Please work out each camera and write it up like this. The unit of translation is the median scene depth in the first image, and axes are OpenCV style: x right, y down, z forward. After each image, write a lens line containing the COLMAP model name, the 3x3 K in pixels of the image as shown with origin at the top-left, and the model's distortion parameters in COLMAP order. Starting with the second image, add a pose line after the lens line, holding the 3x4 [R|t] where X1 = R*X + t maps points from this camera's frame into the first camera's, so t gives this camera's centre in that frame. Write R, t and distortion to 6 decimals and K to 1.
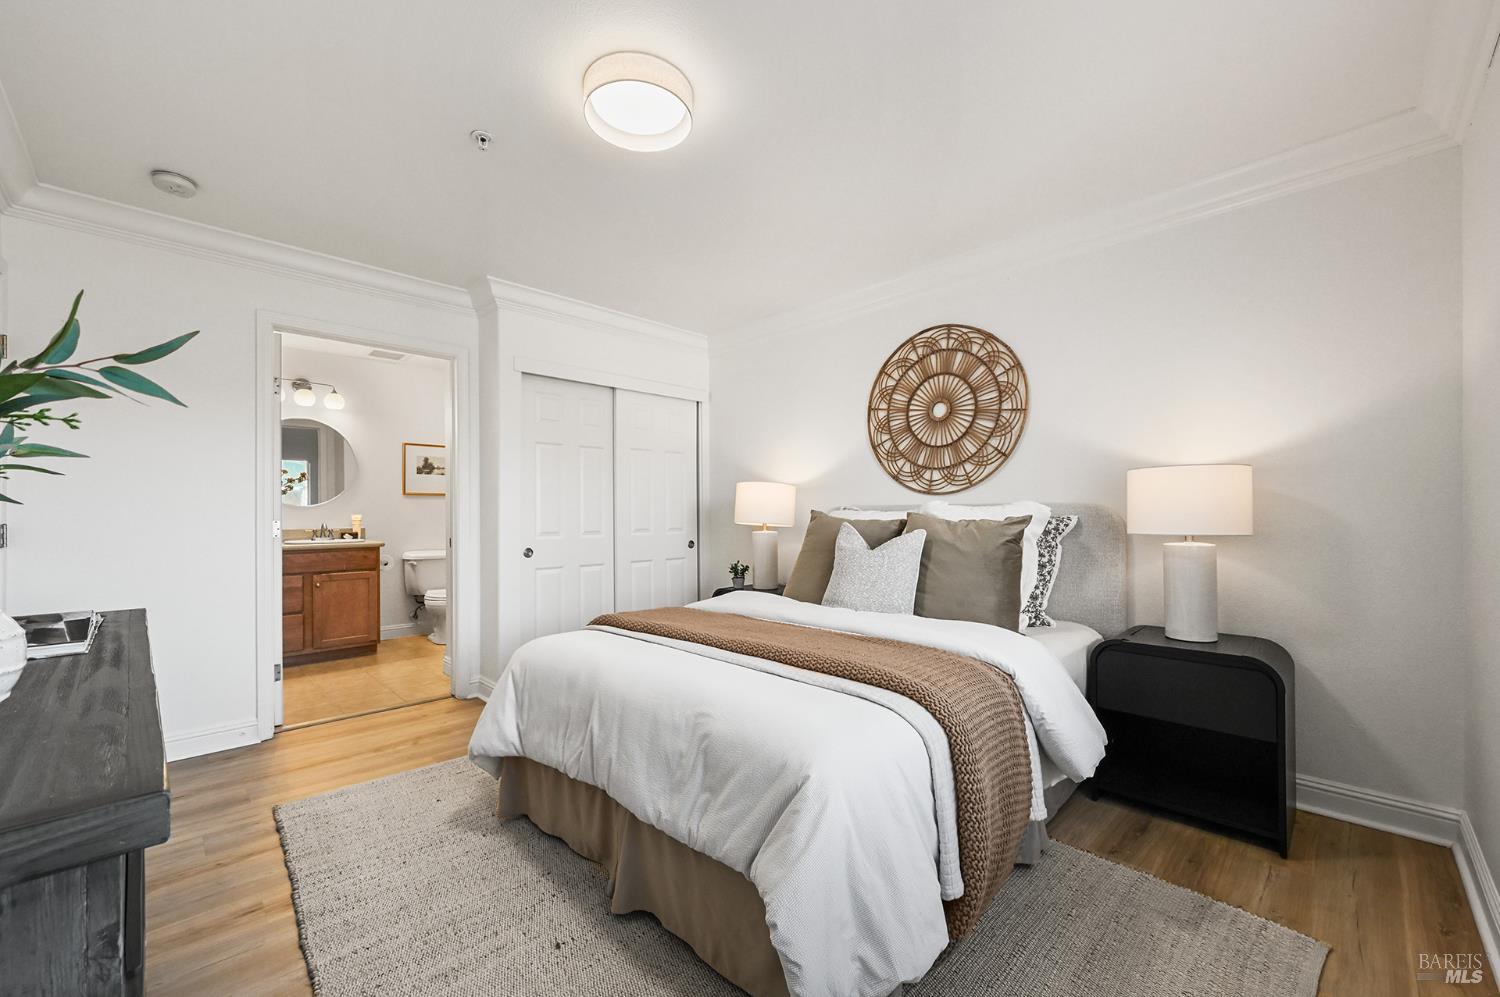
lens RADIAL K [[605.8, 0, 745.6], [0, 605.8, 502.2], [0, 0, 1]] dist [0.000042, -0.000391]
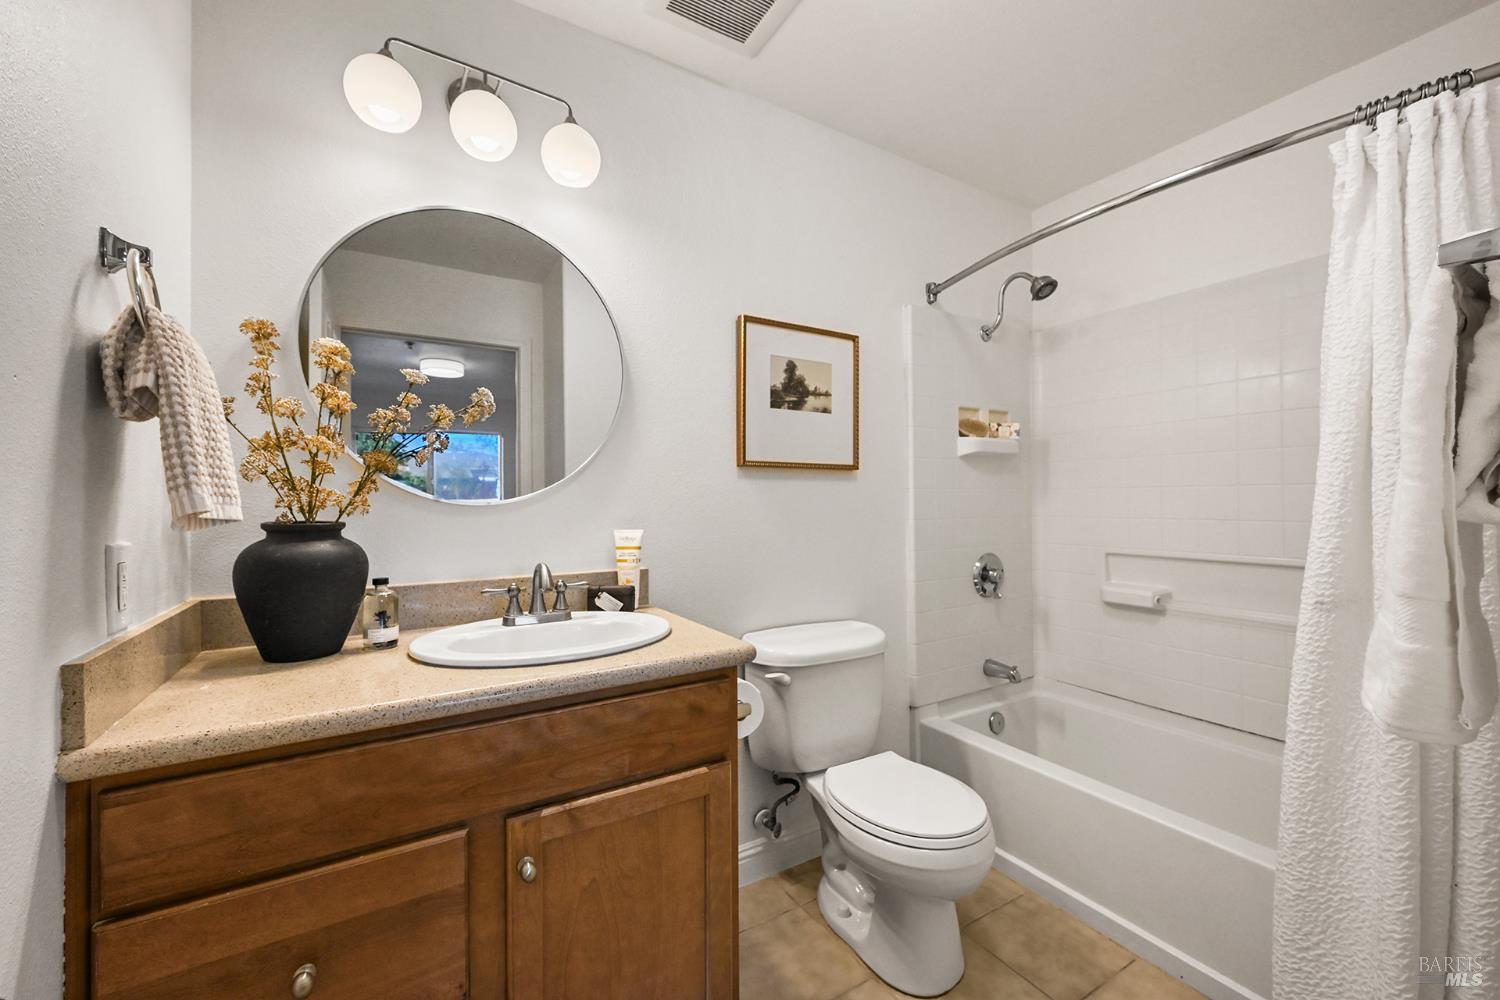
lens RADIAL K [[598.9, 0, 752.2], [0, 598.9, 489.5], [0, 0, 1]] dist [-0.002403, -0.000153]
pose [[0.974294, 0.001132, -0.225277, -0.485123], [-0.000998, 0.999999, 0.000710, 0.000087], [0.225277, -0.000467, 0.974295, 0.677172]]
